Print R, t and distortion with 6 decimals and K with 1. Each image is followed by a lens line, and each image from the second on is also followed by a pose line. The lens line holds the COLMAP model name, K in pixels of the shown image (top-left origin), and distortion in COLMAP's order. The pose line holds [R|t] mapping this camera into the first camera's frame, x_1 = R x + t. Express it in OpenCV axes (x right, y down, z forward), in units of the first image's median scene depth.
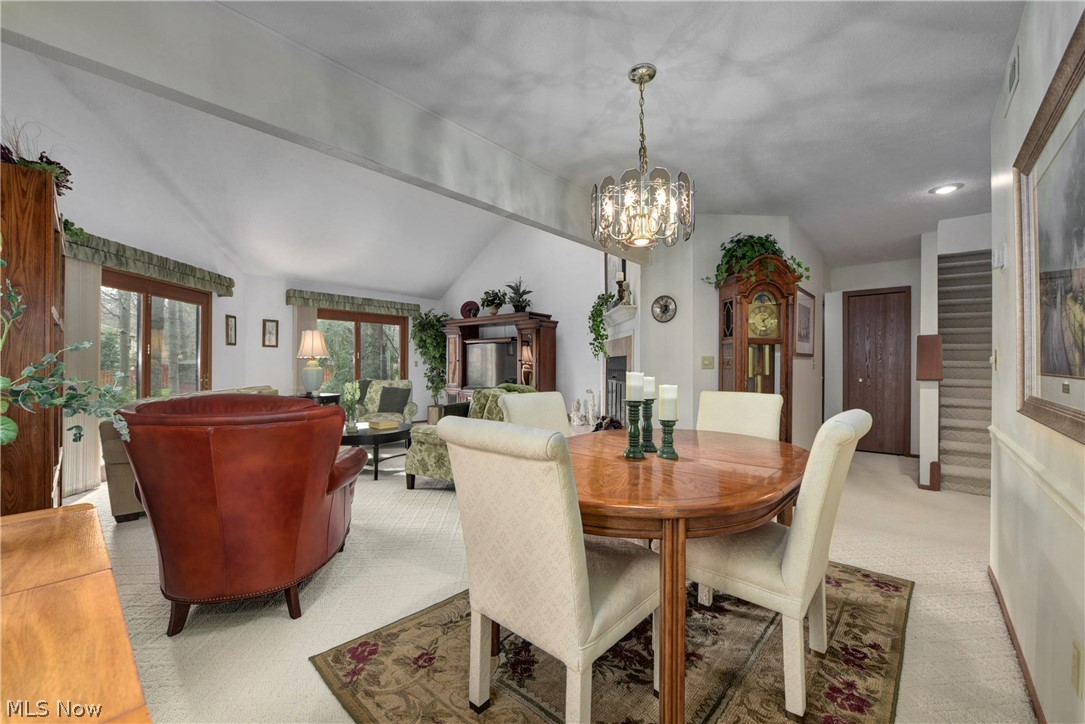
lens RADIAL K [[431.1, 0, 544.7], [0, 431.1, 364.3], [0, 0, 1]] dist [-0.013459, -0.000244]
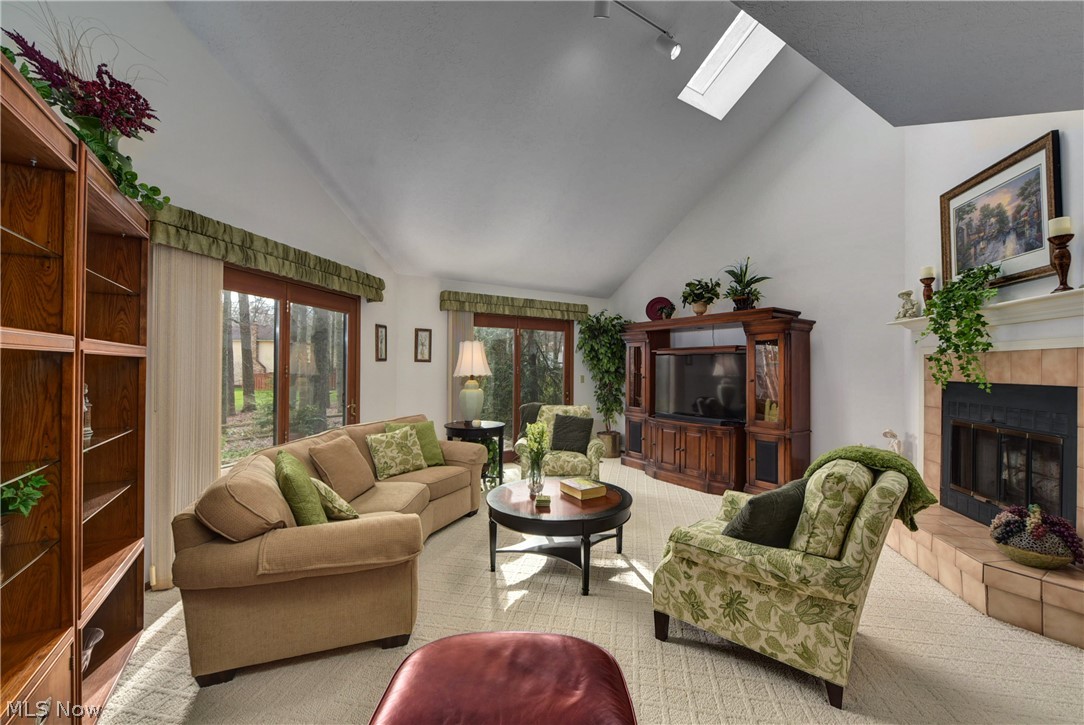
lens RADIAL K [[430.7, 0, 540.9], [0, 430.7, 362.4], [0, 0, 1]] dist [-0.013459, -0.000244]
pose [[0.958437, -0.002217, -0.285297, -0.191088], [-0.000604, 0.999952, -0.009801, -0.031928], [0.285305, 0.009566, 0.958389, 0.278020]]
